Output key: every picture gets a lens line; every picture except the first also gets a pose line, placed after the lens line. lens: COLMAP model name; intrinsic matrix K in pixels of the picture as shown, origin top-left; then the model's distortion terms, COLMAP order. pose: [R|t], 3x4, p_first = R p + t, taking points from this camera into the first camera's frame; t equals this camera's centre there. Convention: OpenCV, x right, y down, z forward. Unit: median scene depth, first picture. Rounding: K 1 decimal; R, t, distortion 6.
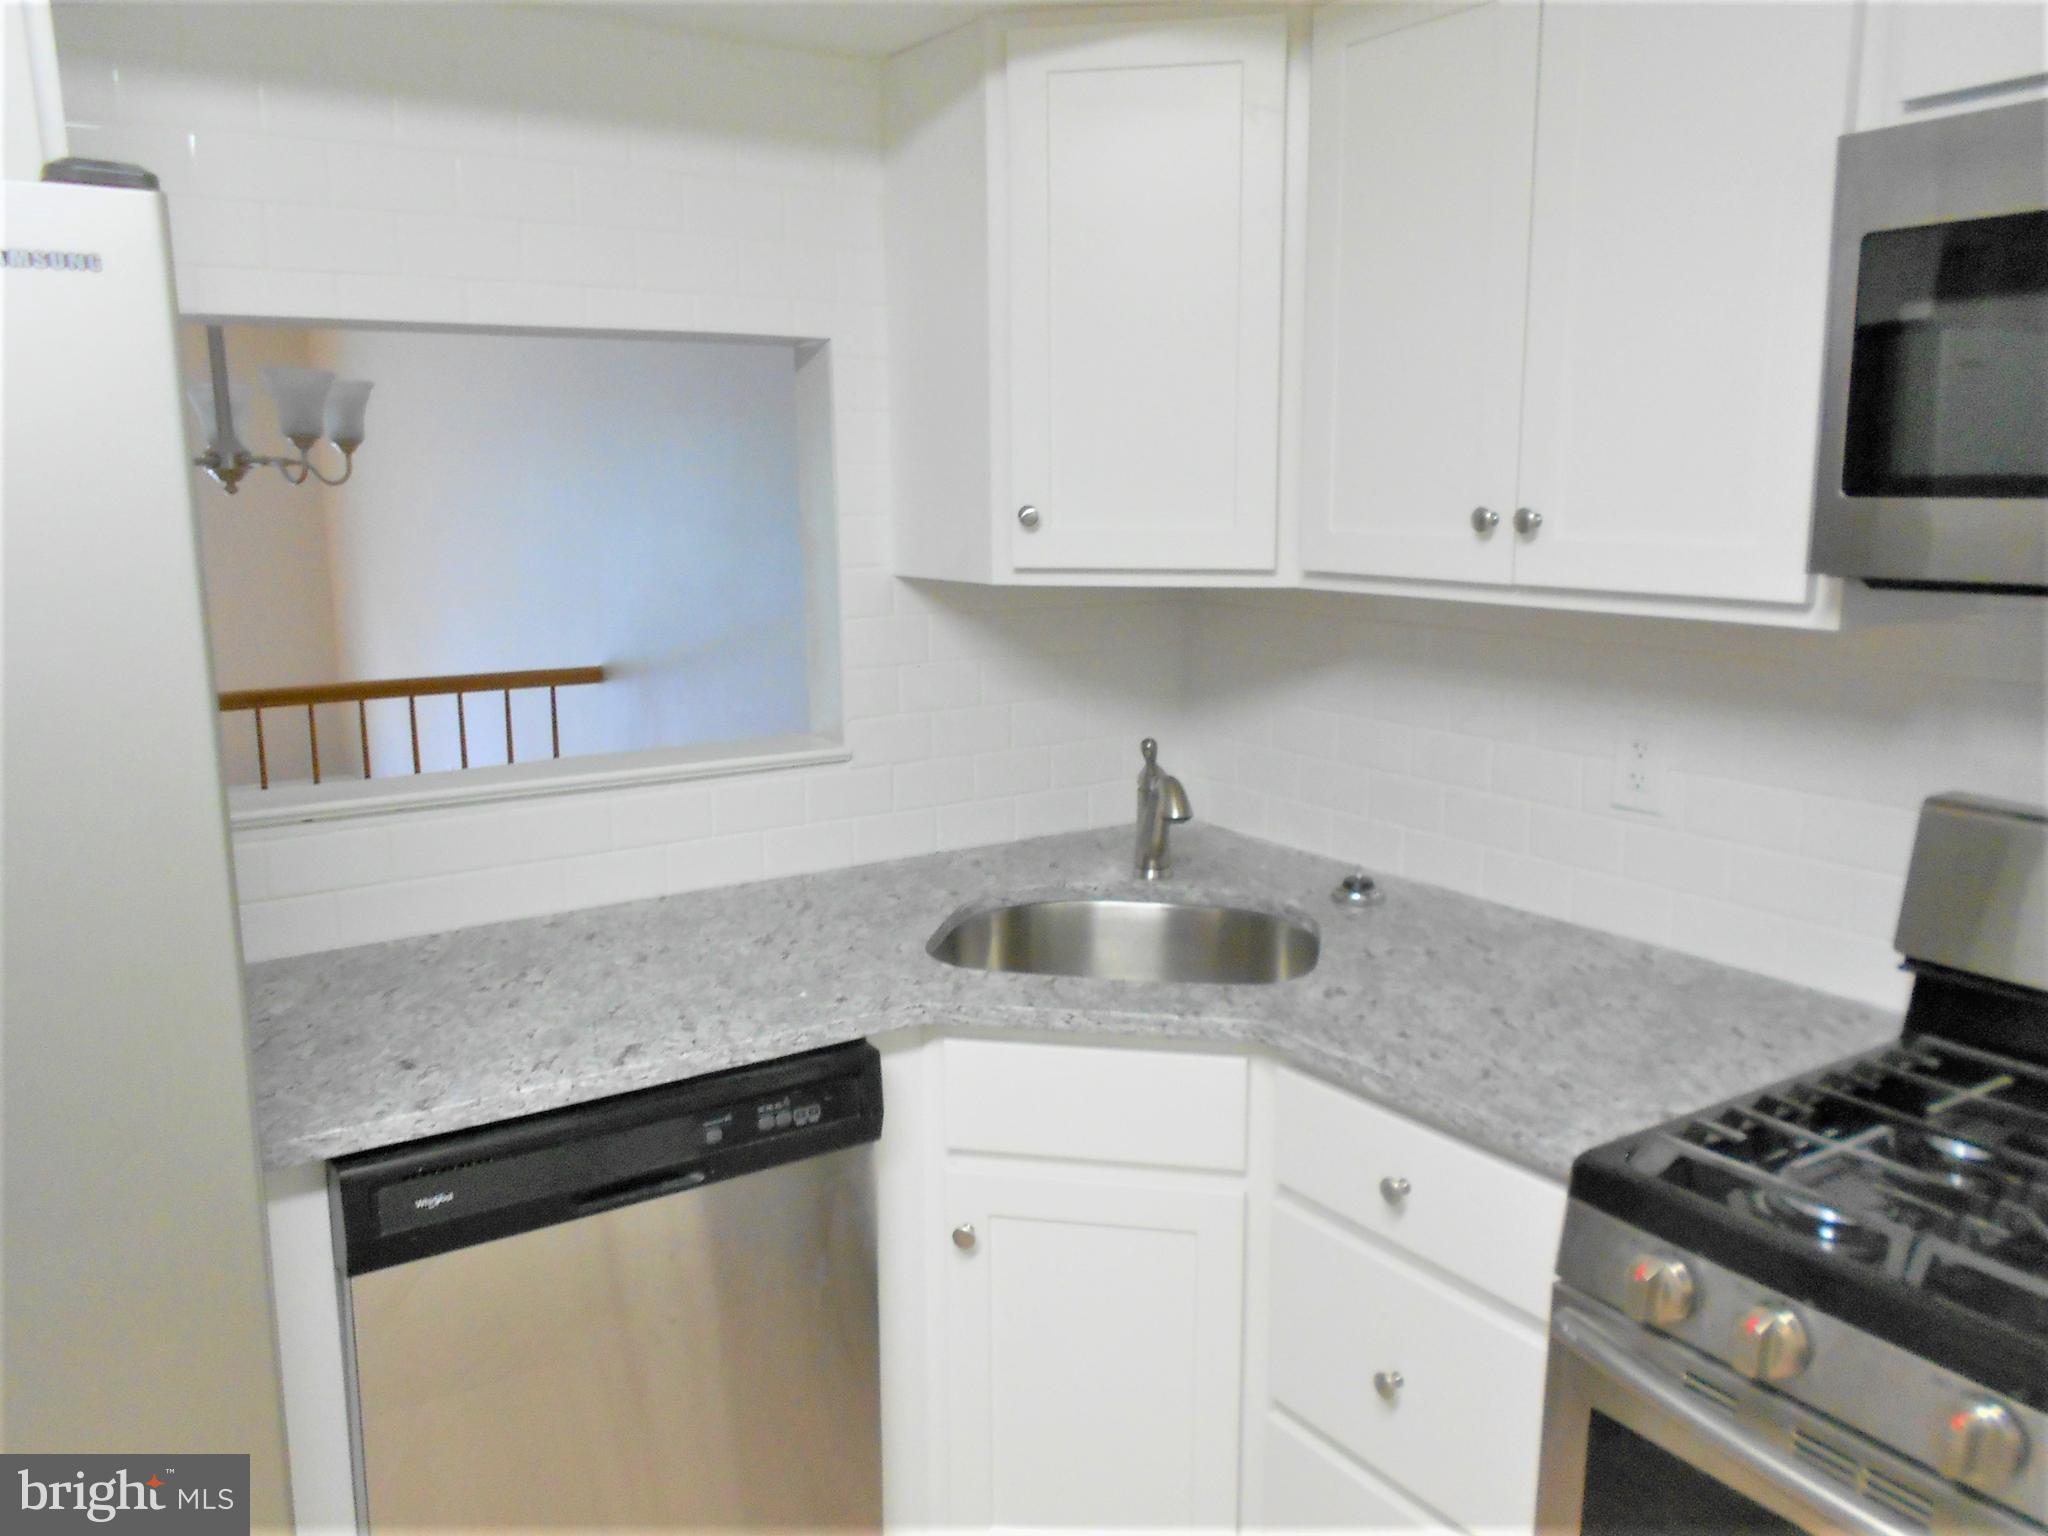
lens RADIAL K [[1597.2, 0, 1041.2], [0, 1597.2, 751.5], [0, 0, 1]] dist [0.025116, 0.026581]
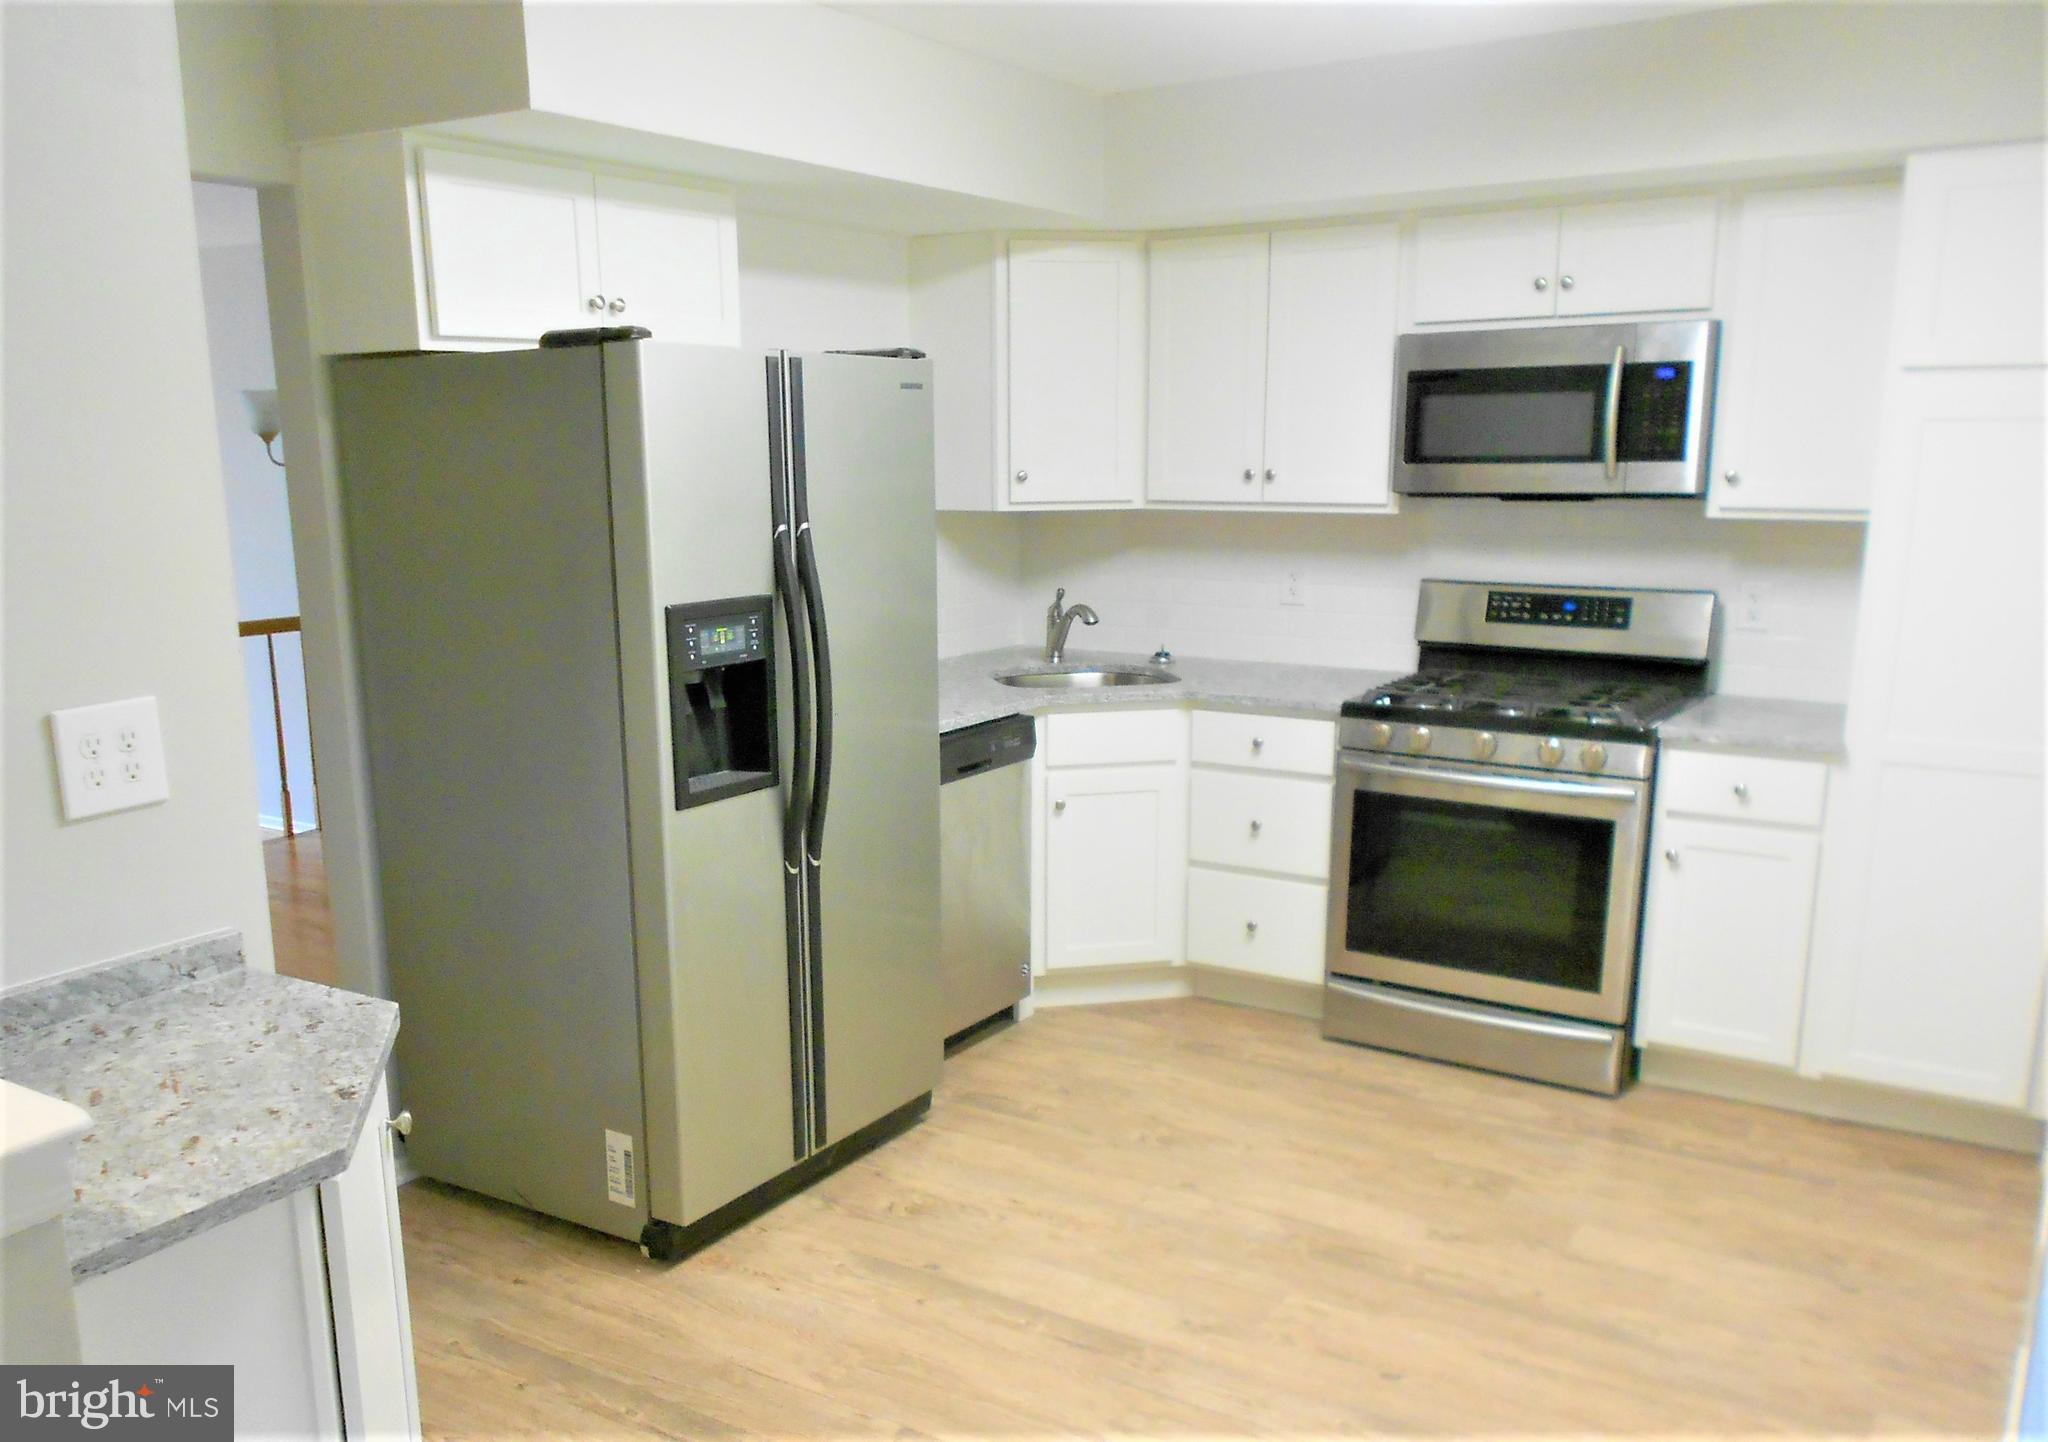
lens RADIAL K [[1709.9, 0, 955.6], [0, 1709.9, 791.1], [0, 0, 1]] dist [0.035168, -0.008896]
pose [[0.922675, -0.082577, 0.376632, -1.106913], [0.070771, 0.996472, 0.045103, 0.174221], [-0.379028, -0.014961, 0.925264, -1.168740]]
